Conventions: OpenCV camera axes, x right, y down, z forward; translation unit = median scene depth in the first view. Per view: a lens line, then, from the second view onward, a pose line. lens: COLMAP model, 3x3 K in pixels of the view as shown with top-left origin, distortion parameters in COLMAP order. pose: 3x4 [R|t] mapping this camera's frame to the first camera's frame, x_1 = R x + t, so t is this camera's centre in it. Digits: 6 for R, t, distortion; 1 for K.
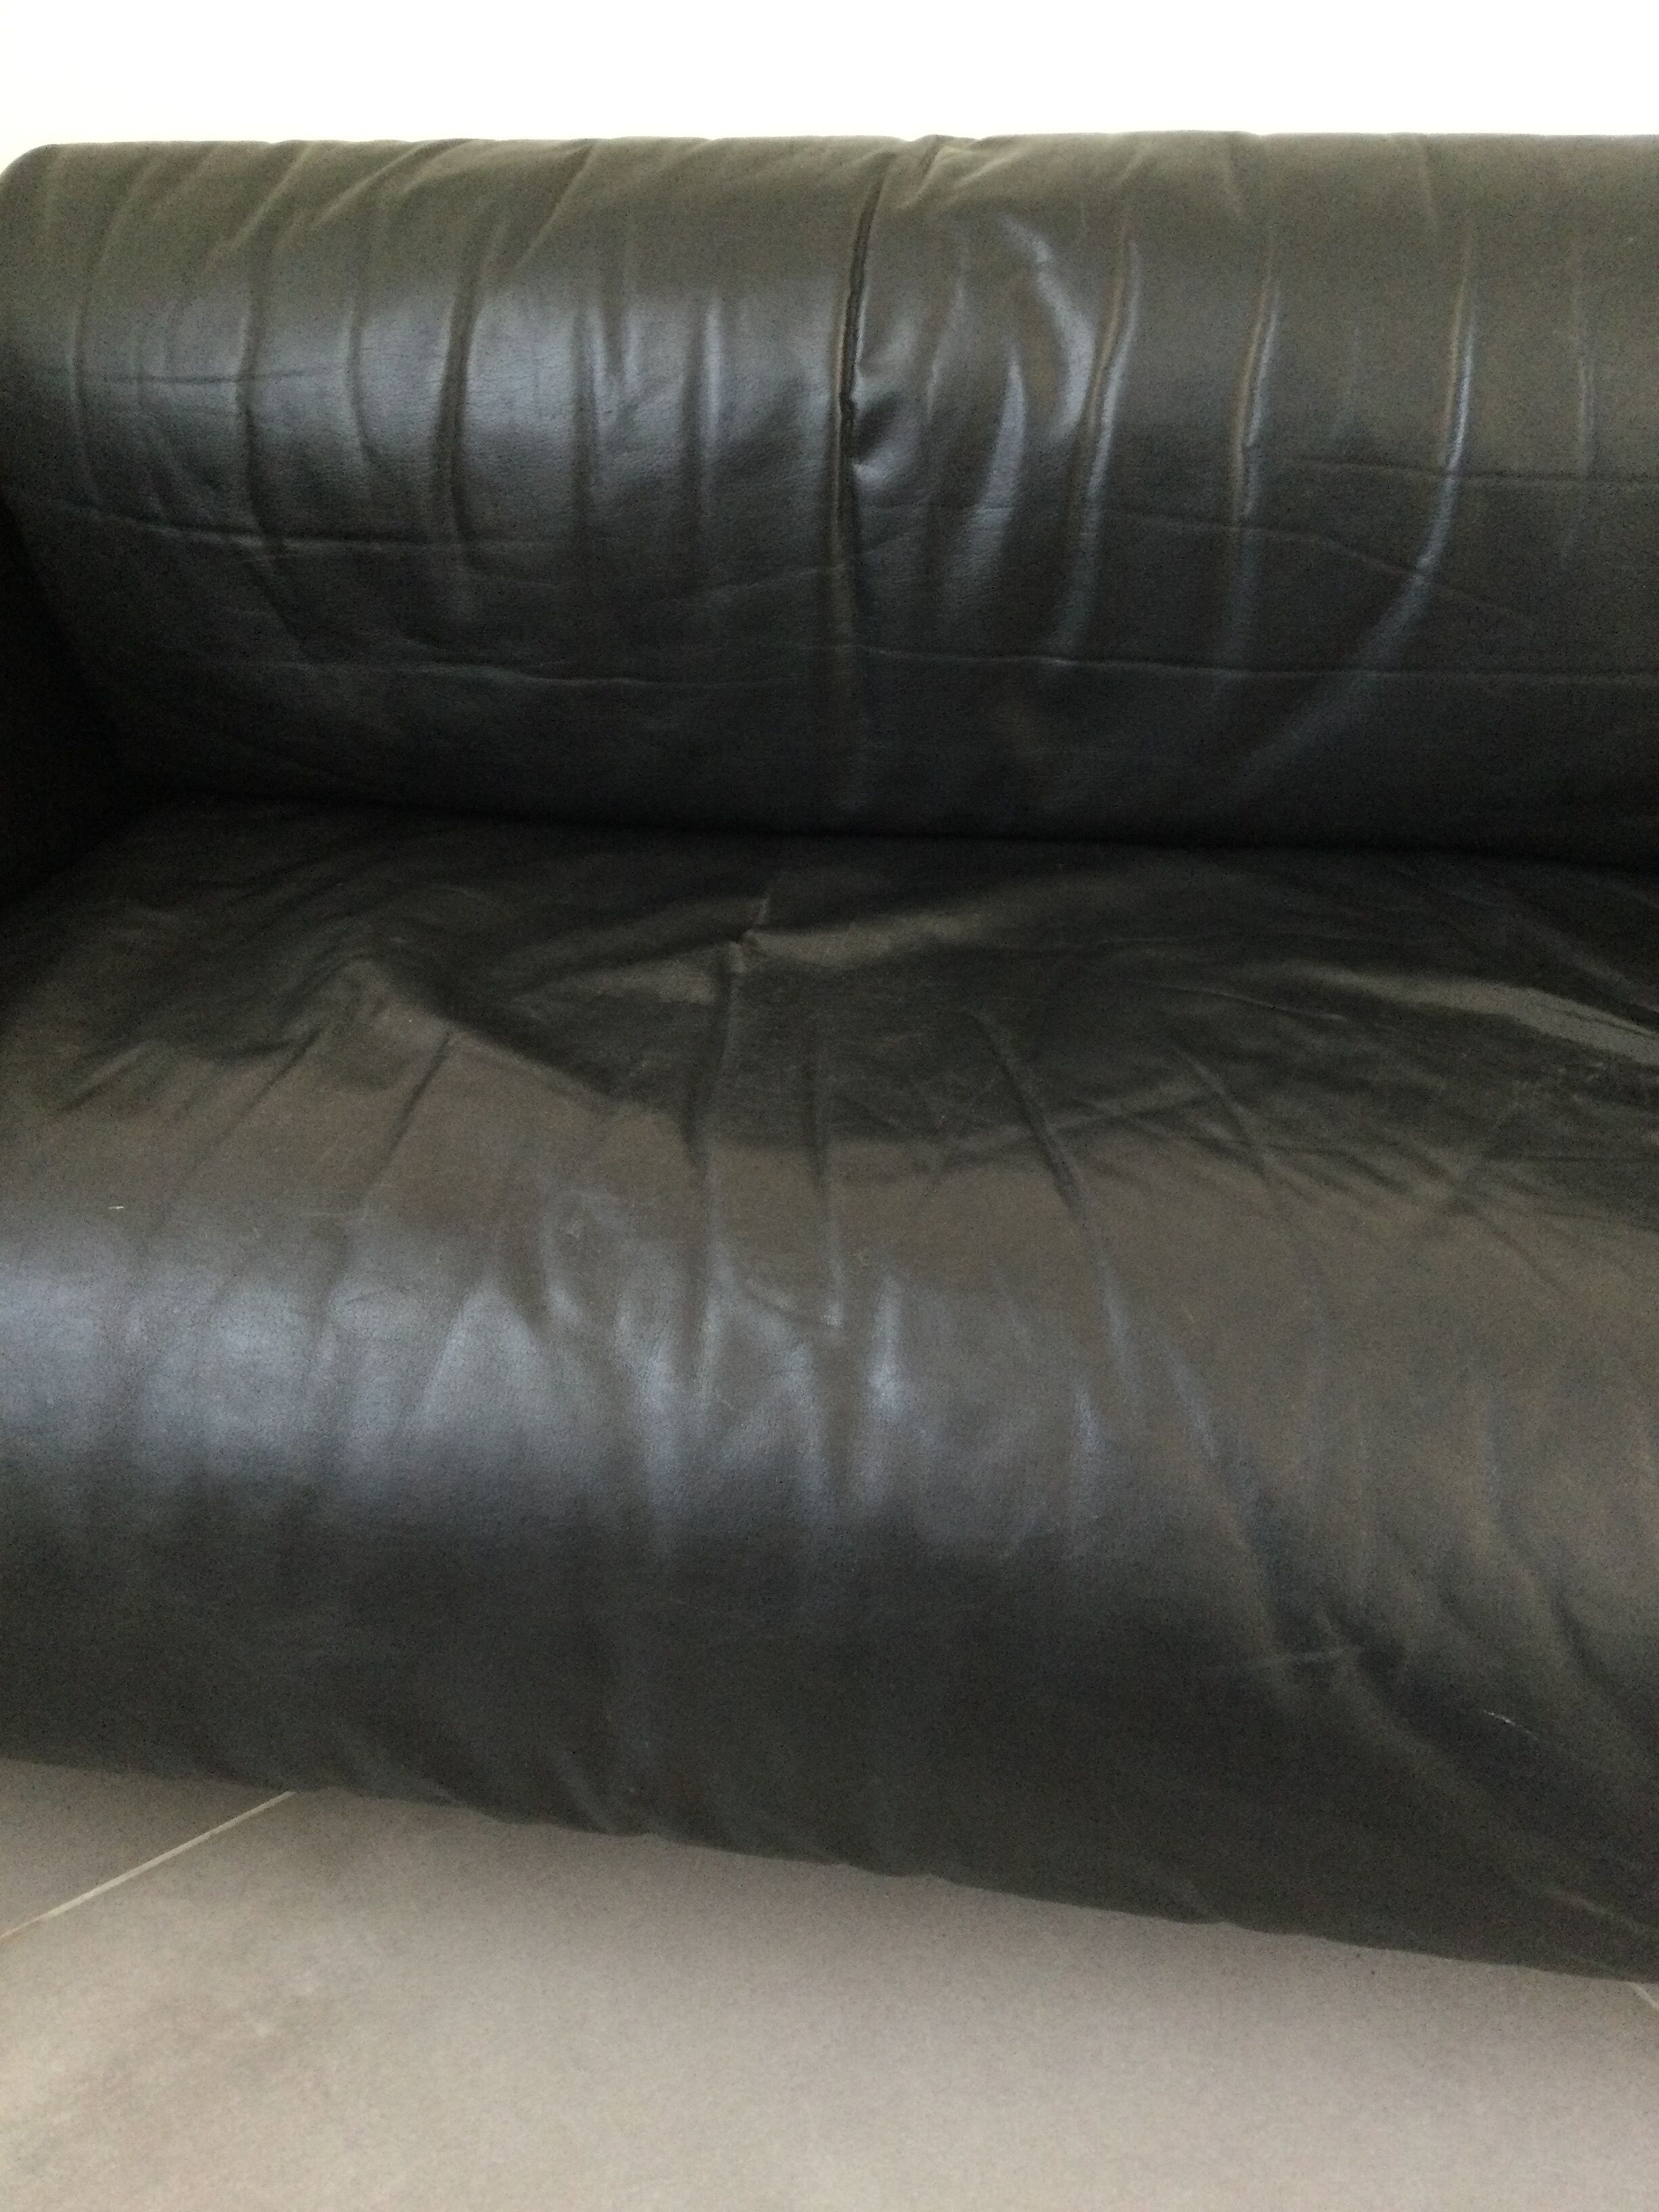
lens RADIAL K [[1897.5, 0, 829.5], [0, 1897.5, 1106.0], [0, 0, 1]] dist [0.116423, -0.206149]
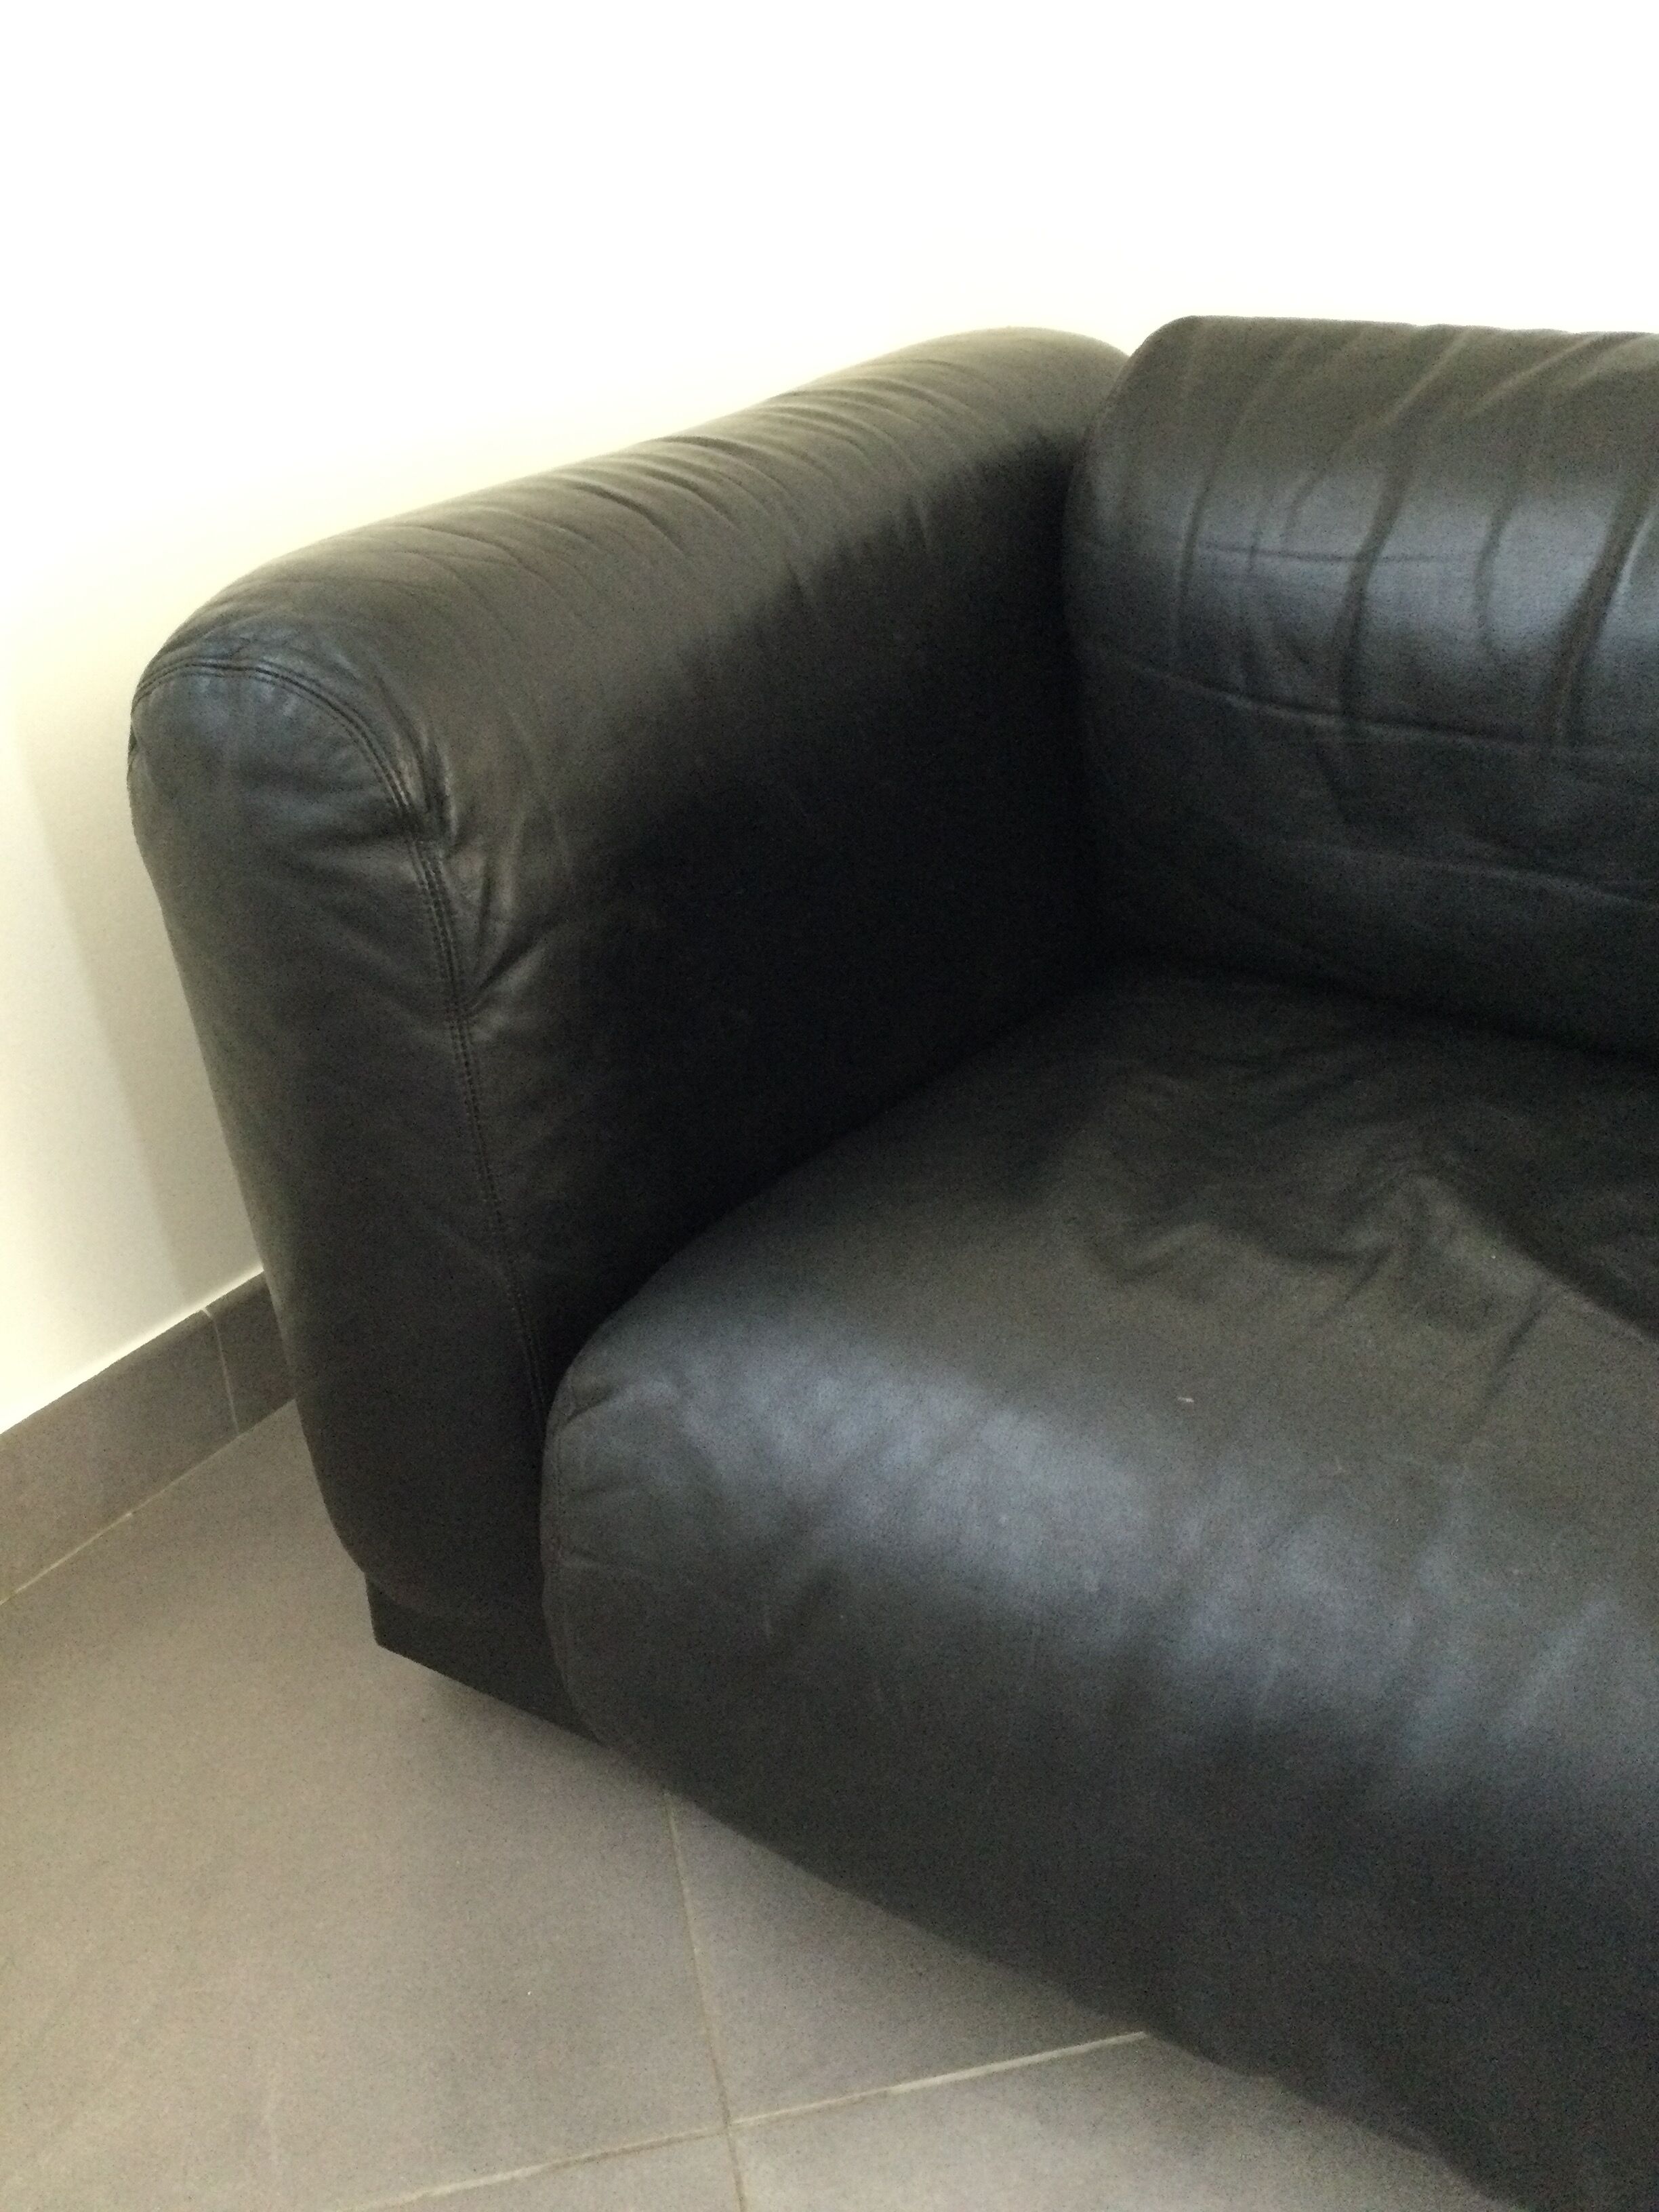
lens RADIAL K [[1897.5, 0, 829.5], [0, 1897.5, 1106.0], [0, 0, 1]] dist [0.116423, -0.206149]
pose [[0.935234, 0.176034, -0.307162, -0.208073], [-0.198749, 0.979060, -0.044046, -0.010141], [0.292977, 0.102242, 0.950637, 0.024002]]
